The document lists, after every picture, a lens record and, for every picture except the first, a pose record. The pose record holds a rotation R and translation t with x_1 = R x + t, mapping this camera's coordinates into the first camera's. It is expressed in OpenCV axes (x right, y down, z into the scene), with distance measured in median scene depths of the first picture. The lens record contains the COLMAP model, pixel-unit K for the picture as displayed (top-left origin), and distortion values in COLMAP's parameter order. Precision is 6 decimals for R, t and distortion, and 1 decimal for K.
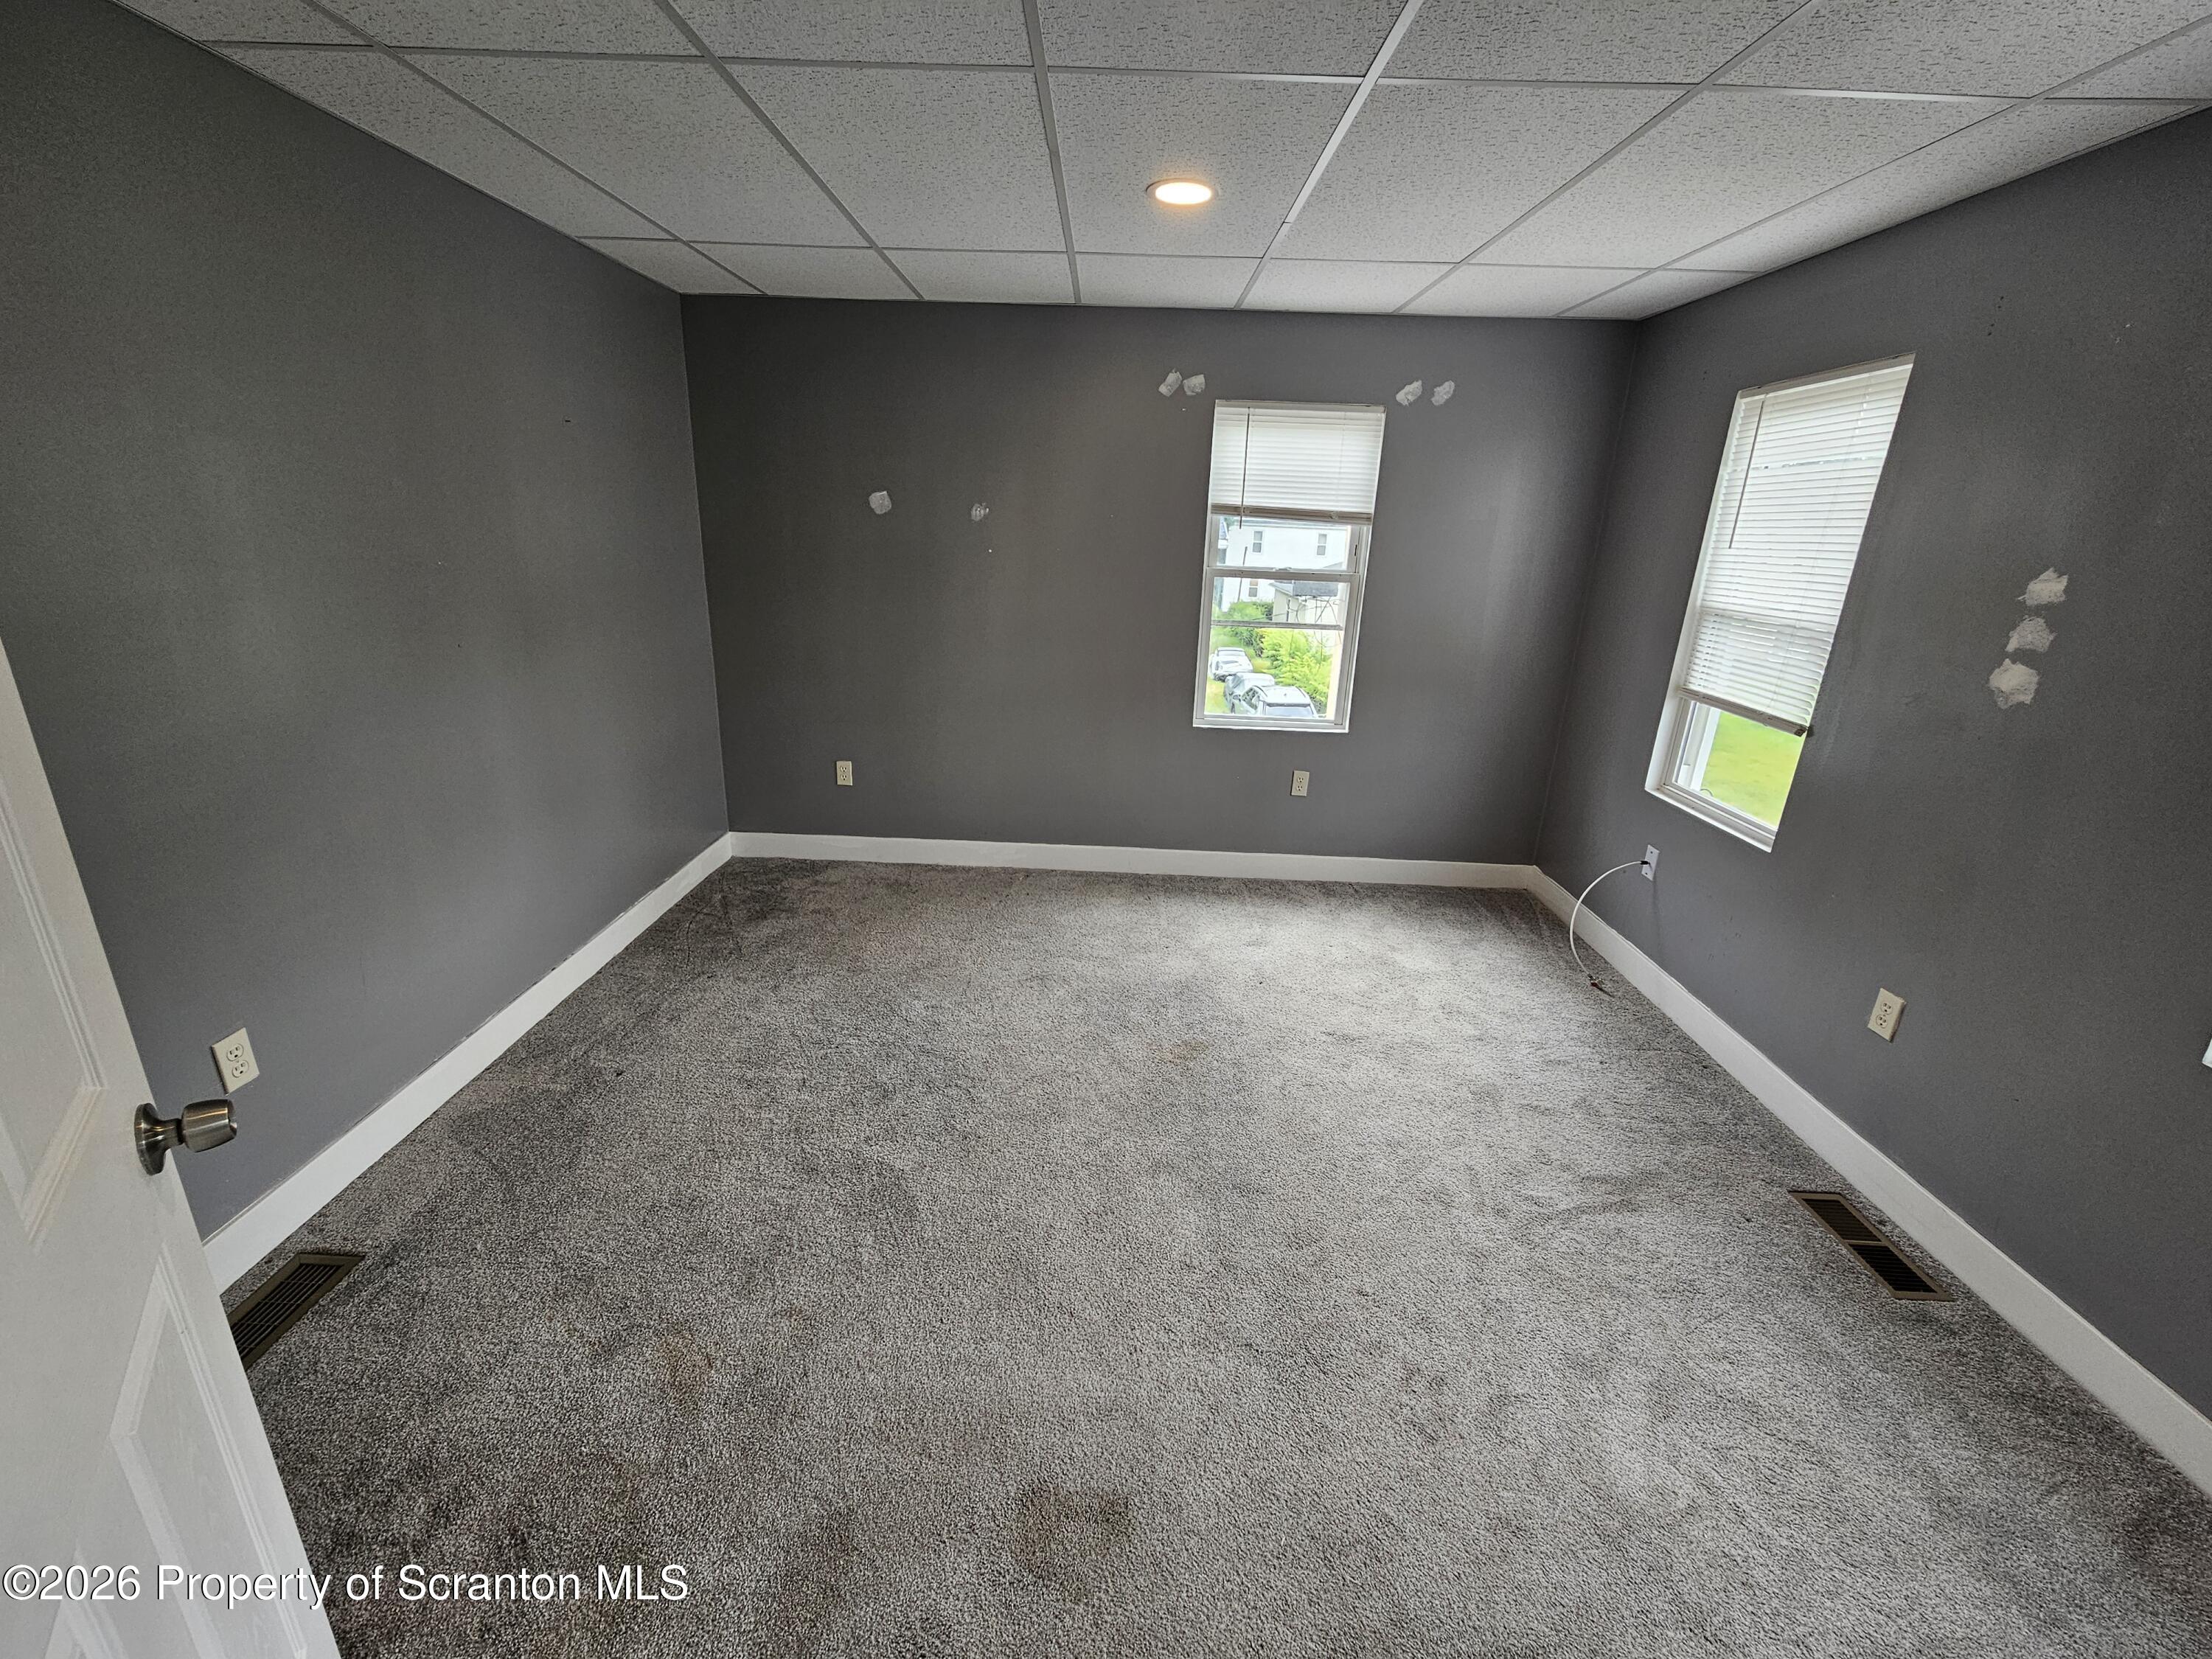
lens RADIAL K [[905.0, 0, 1094.7], [0, 905.0, 818.5], [0, 0, 1]] dist [-0.002366, -0.000219]
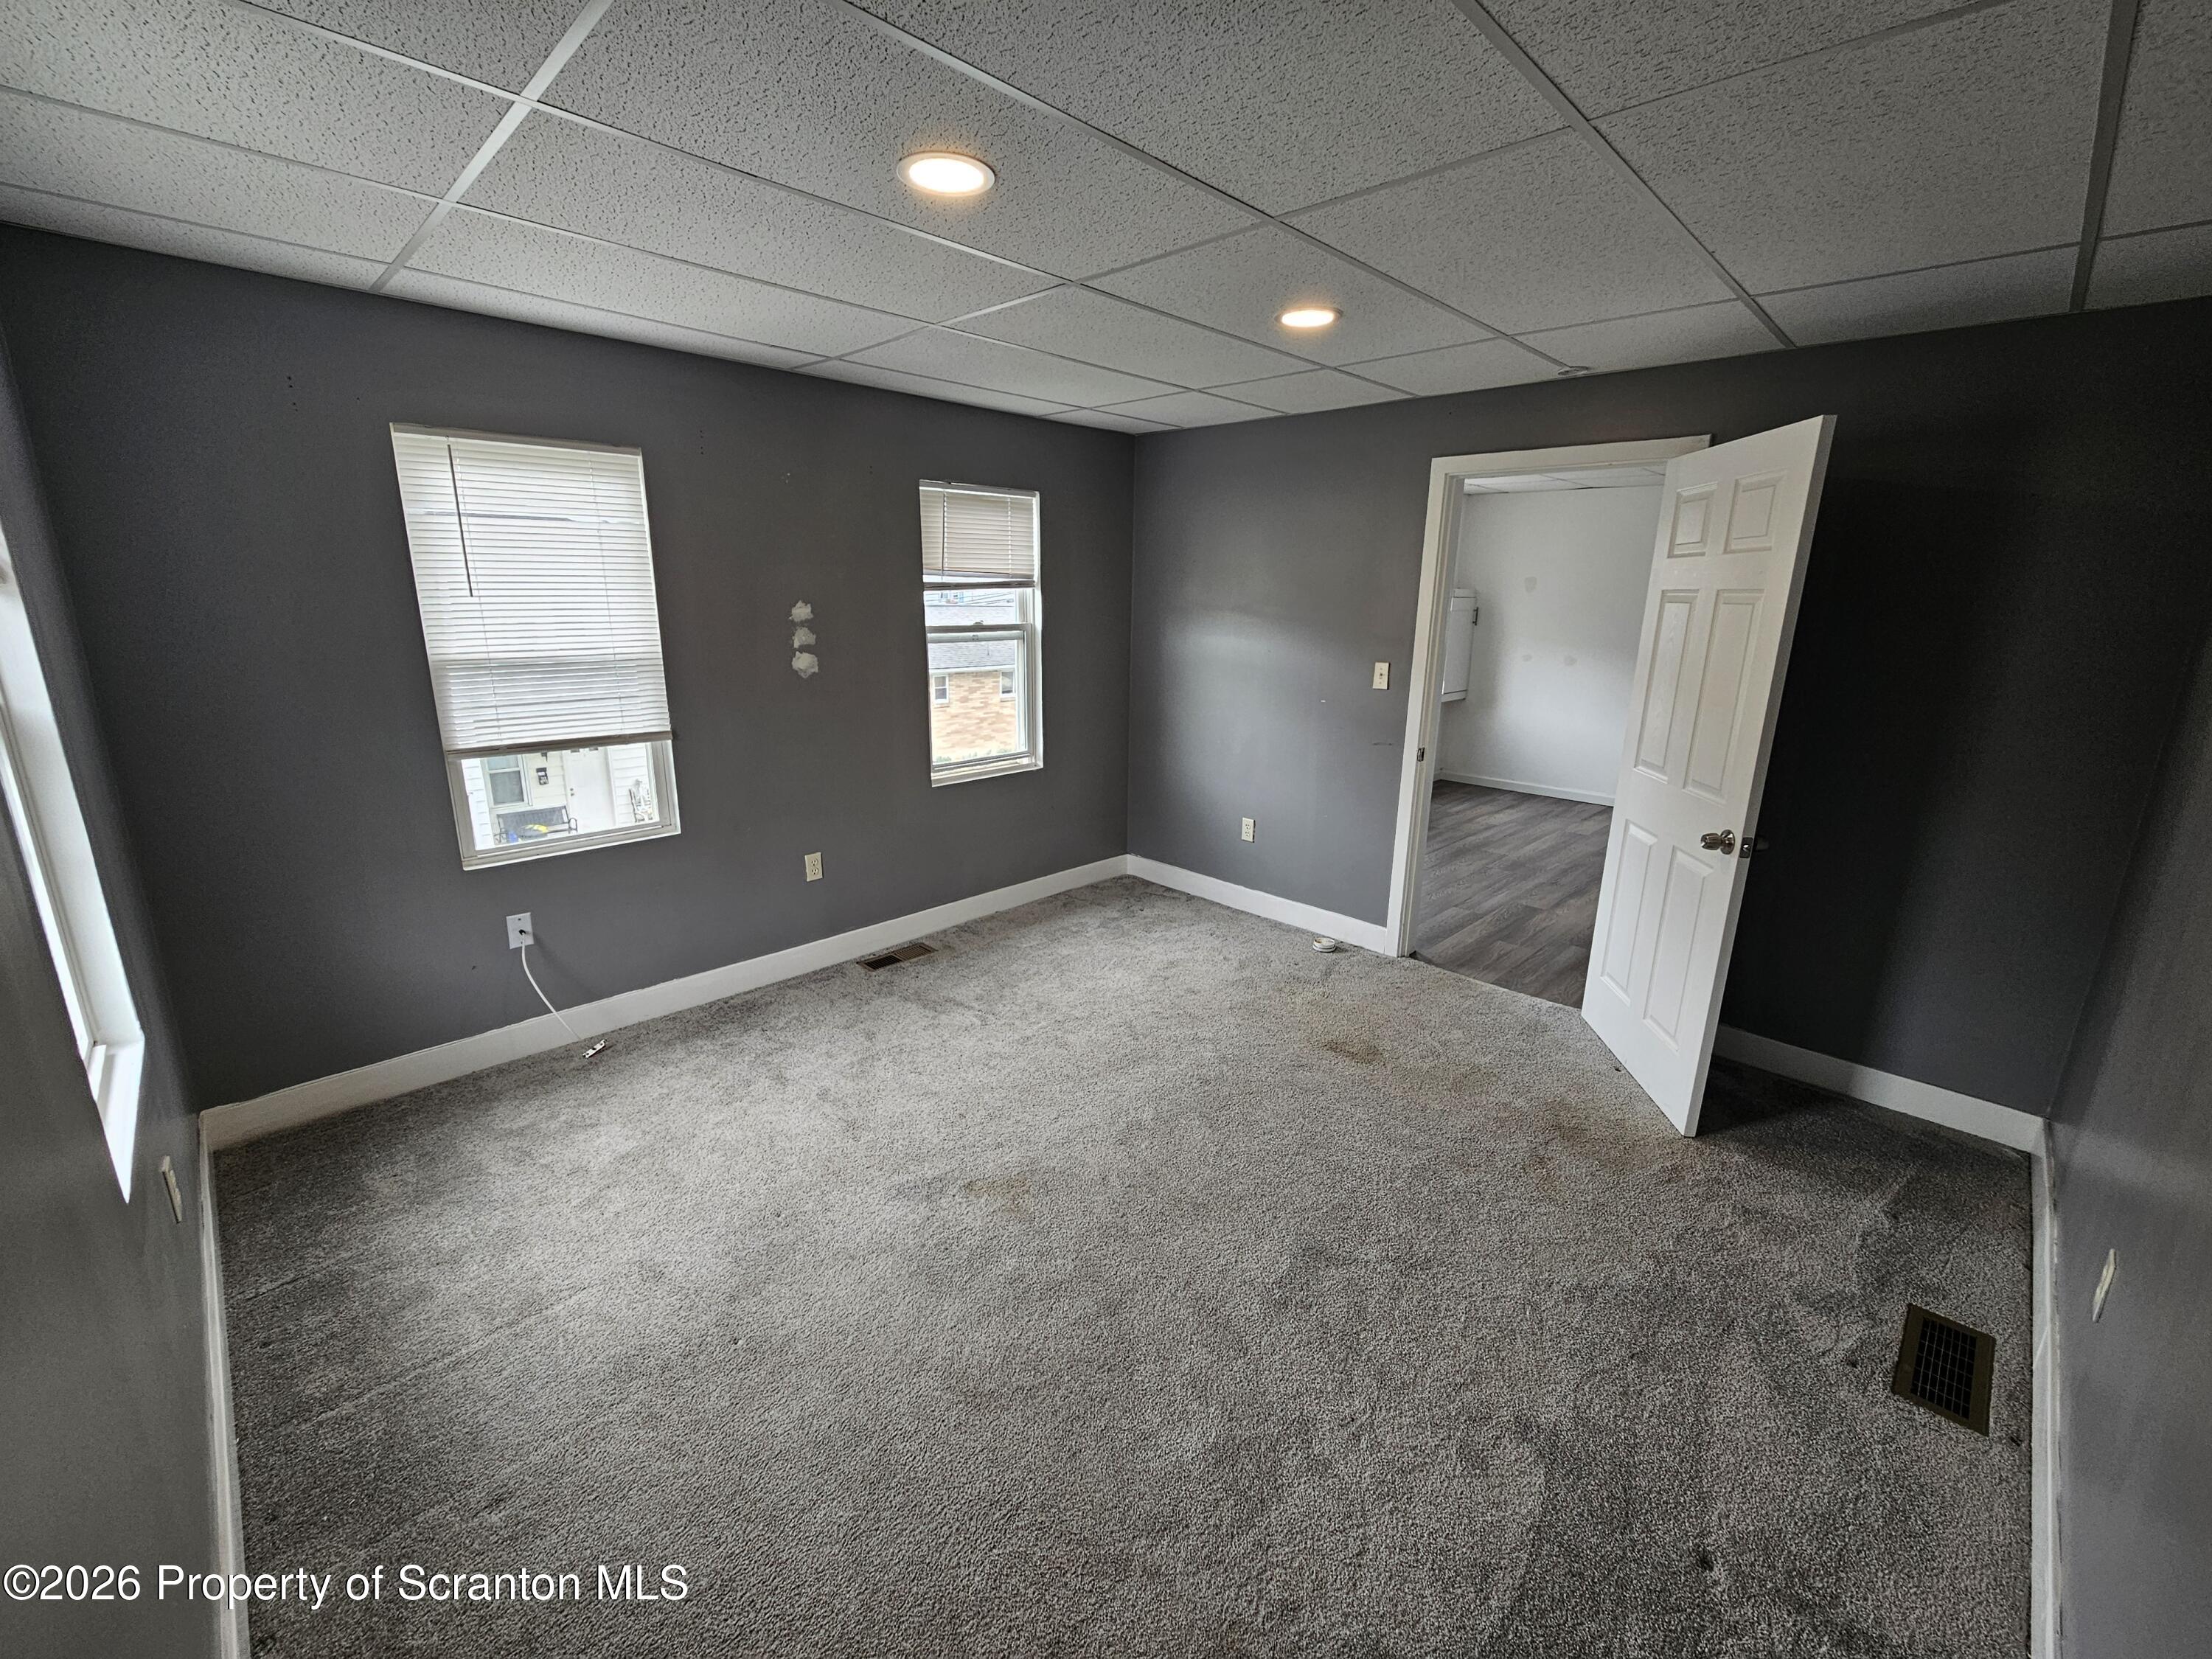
lens RADIAL K [[905.0, 0, 1099.5], [0, 905.0, 823.9], [0, 0, 1]] dist [-0.002366, -0.000219]
pose [[-0.723723, -0.202783, 0.659625, -0.583682], [0.186068, 0.863111, 0.469487, -0.532869], [-0.664533, 0.462514, -0.586921, 1.576981]]
